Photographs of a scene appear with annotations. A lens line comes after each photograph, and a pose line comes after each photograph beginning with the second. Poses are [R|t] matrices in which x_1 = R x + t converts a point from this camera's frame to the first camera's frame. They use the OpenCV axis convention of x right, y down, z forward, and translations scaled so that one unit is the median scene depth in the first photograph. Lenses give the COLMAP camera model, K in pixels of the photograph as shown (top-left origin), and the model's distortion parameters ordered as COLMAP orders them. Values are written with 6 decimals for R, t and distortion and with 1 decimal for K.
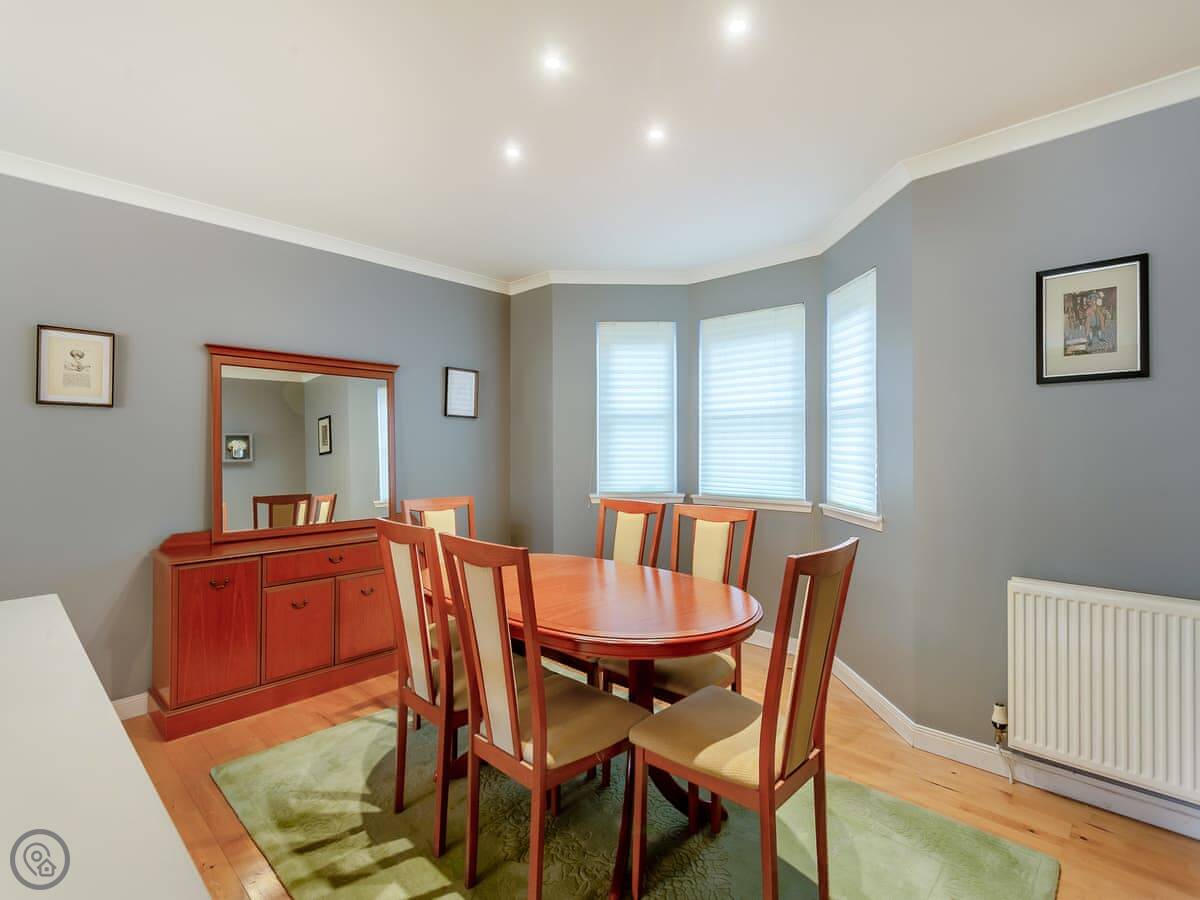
lens RADIAL K [[580.1, 0, 607.1], [0, 580.1, 449.8], [0, 0, 1]] dist [0.011101, -0.000895]
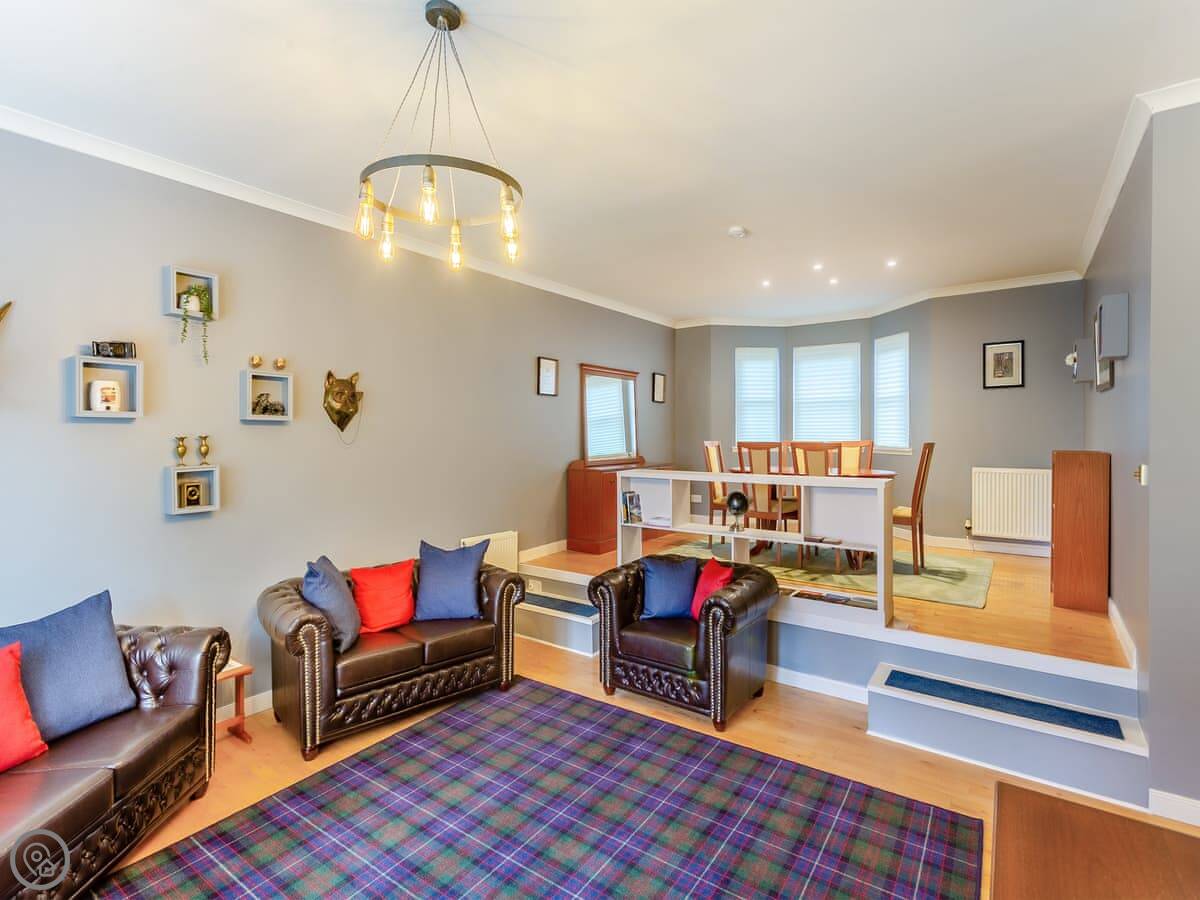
lens RADIAL K [[580.1, 0, 595.0], [0, 580.1, 443.3], [0, 0, 1]] dist [0.011101, -0.000895]
pose [[0.992483, -0.007899, 0.122129, -0.785246], [0.005885, 0.999841, 0.016842, 0.042542], [-0.122243, -0.015997, 0.992371, -0.819992]]
